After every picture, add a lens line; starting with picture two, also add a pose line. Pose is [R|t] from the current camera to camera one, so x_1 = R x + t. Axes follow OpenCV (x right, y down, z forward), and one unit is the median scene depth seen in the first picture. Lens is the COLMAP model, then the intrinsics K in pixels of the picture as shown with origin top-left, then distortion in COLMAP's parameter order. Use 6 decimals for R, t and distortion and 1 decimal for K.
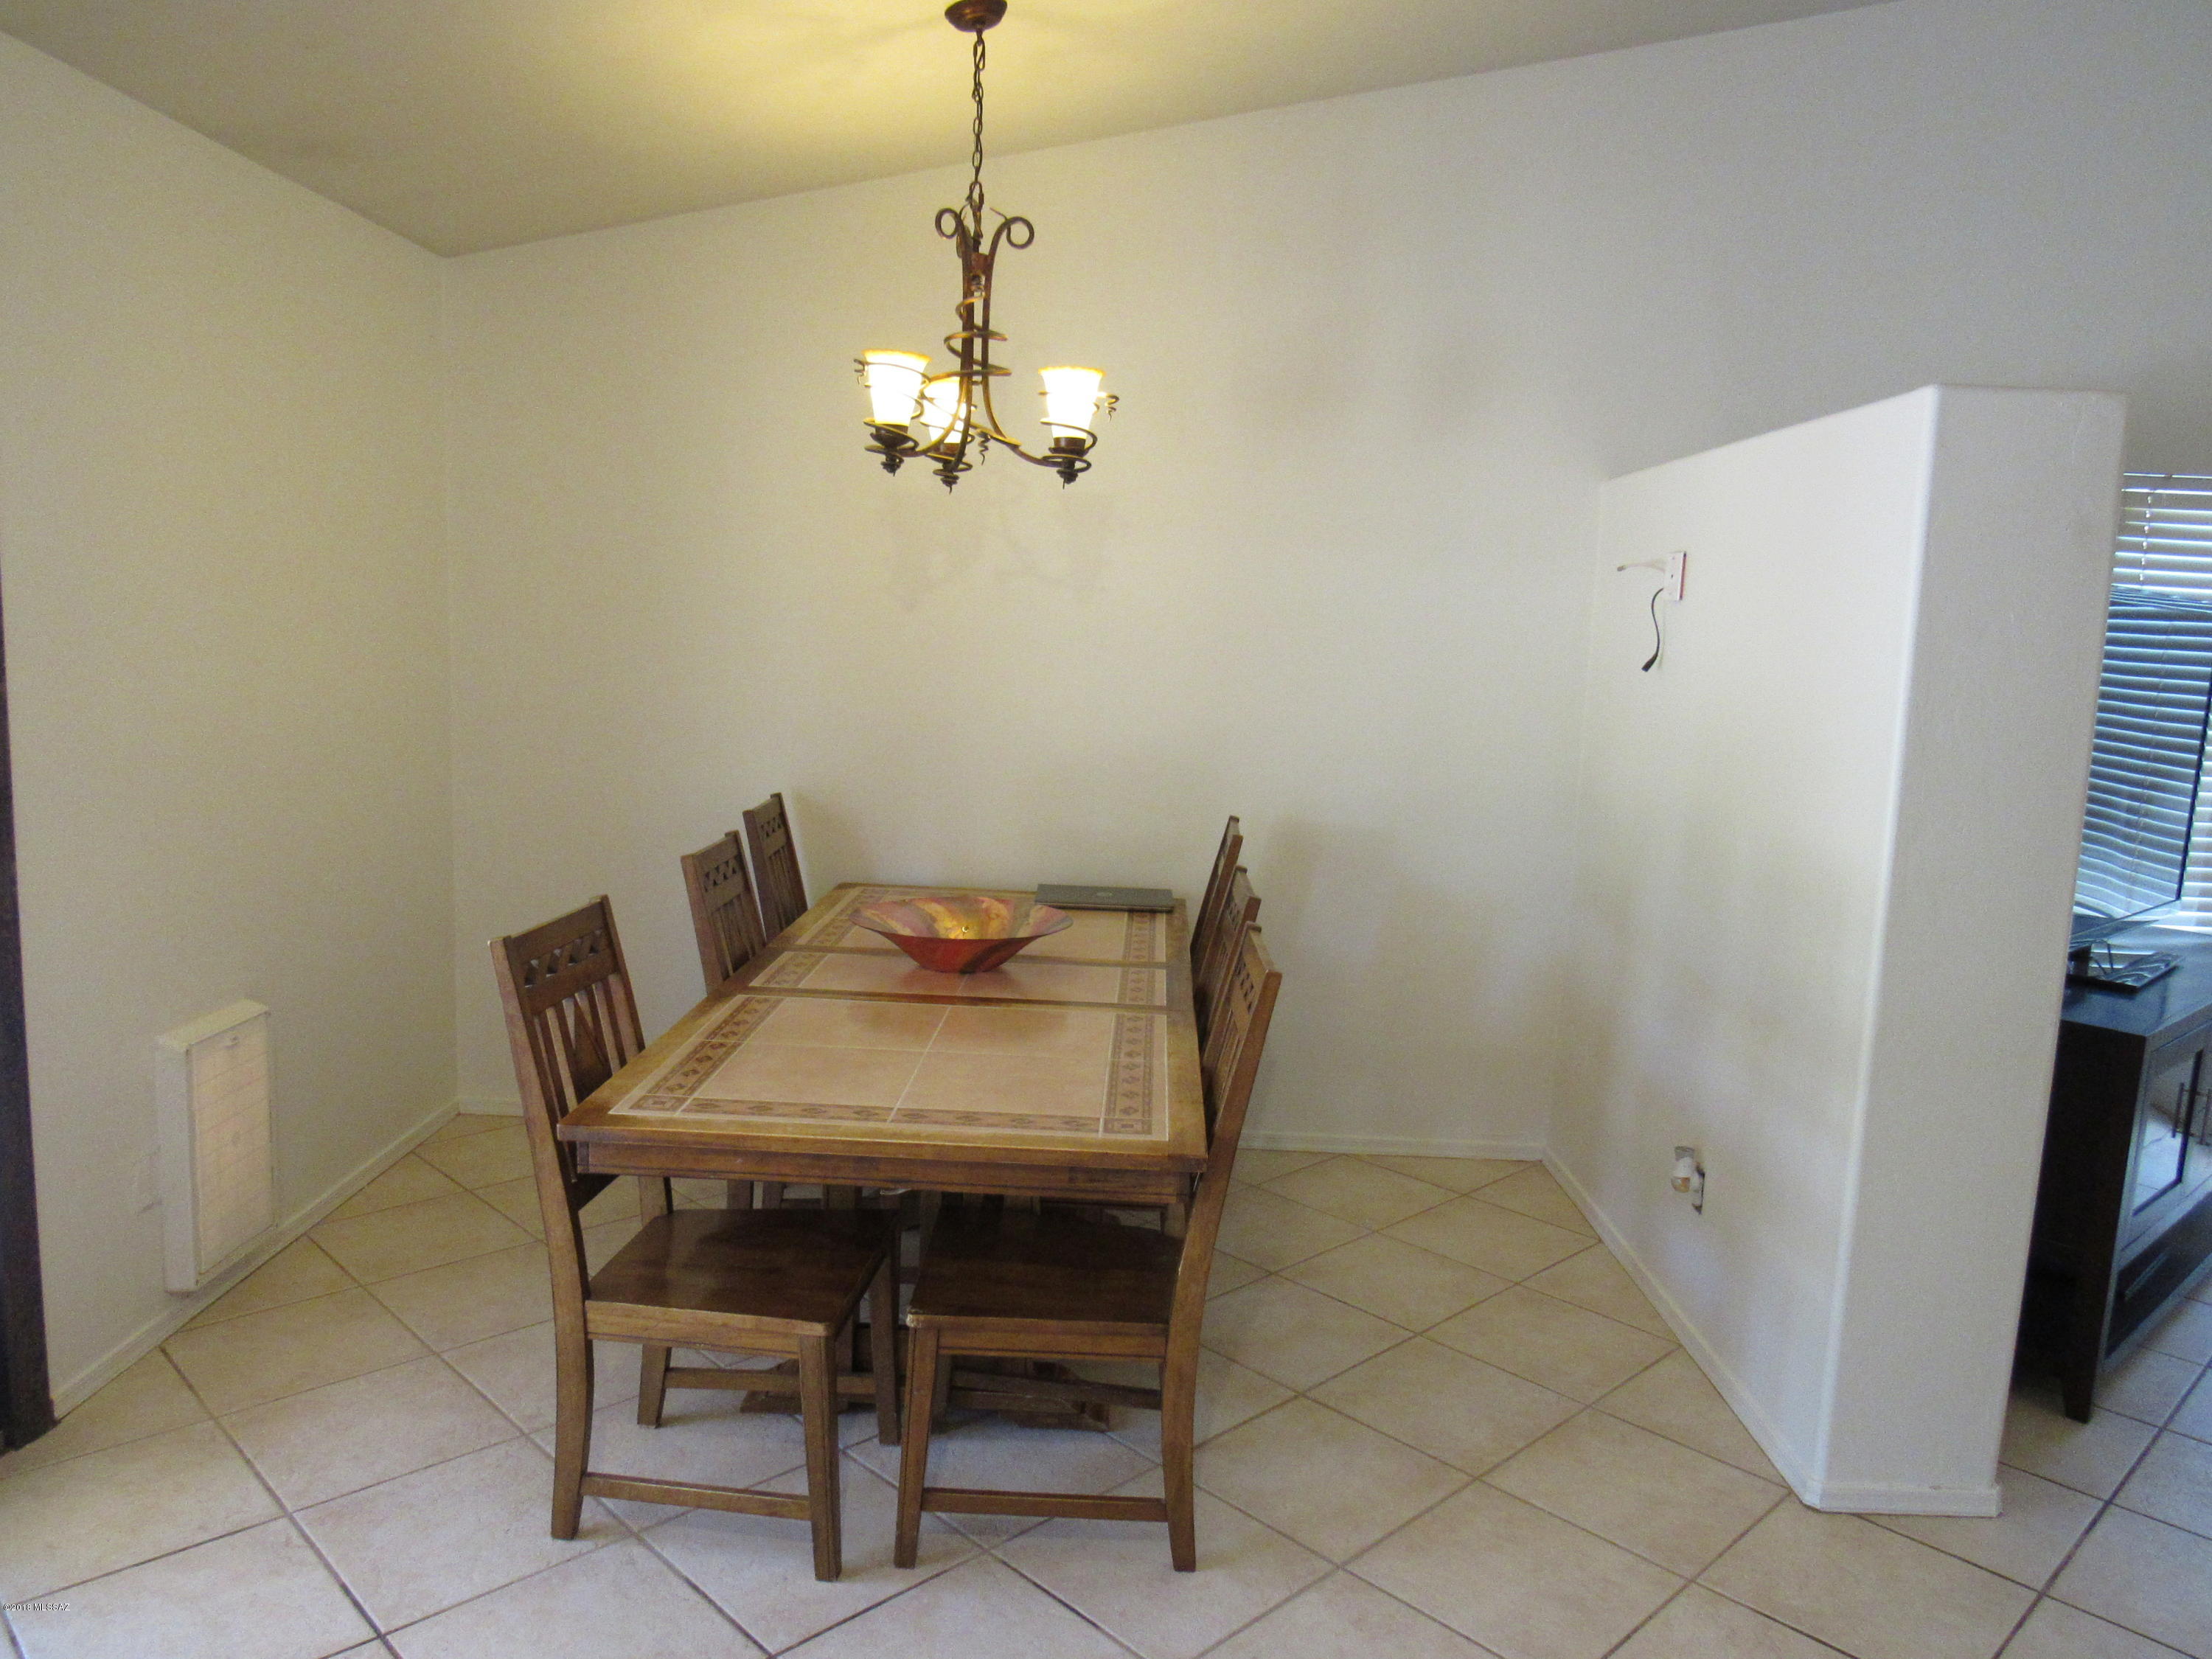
lens RADIAL K [[1588.7, 0, 1093.7], [0, 1588.7, 815.5], [0, 0, 1]] dist [-0.008582, -0.003330]
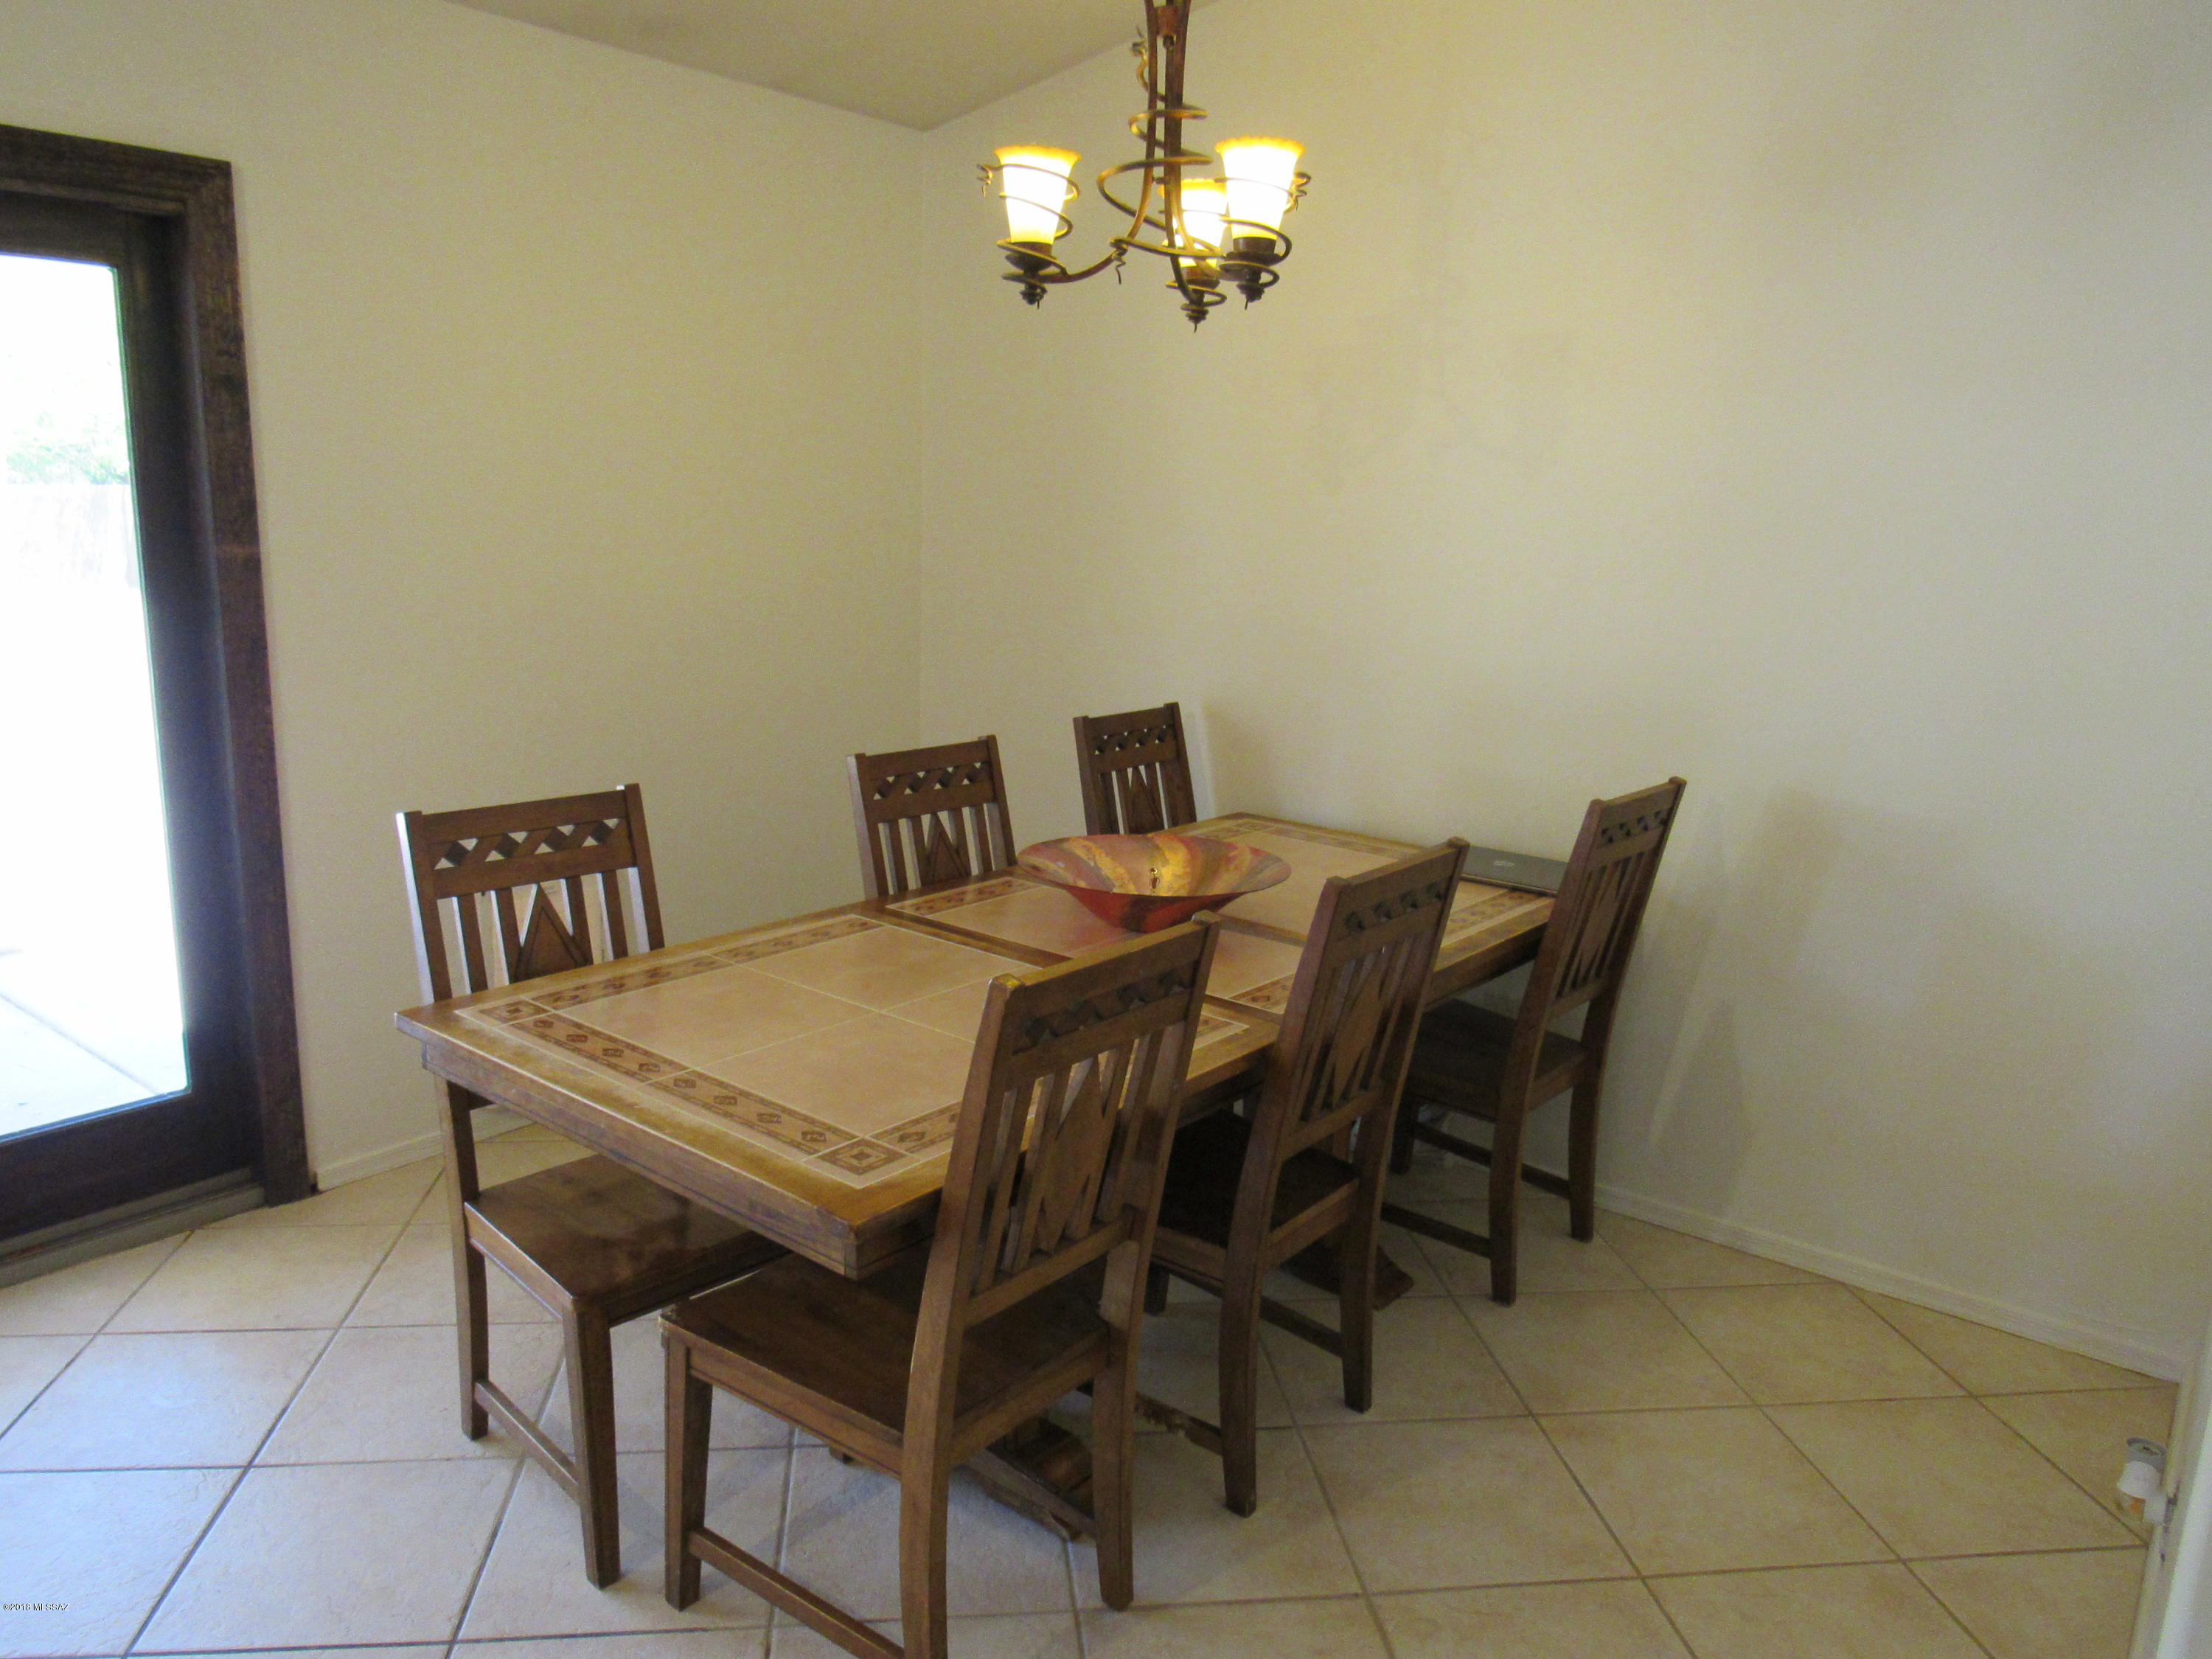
lens RADIAL K [[1556.9, 0, 1063.7], [0, 1556.9, 833.5], [0, 0, 1]] dist [0.000445, -0.000484]
pose [[0.796967, 0.112333, -0.593486, 0.391976], [-0.078370, 0.993480, 0.082802, -0.015250], [0.598917, -0.019479, 0.800574, 0.374180]]
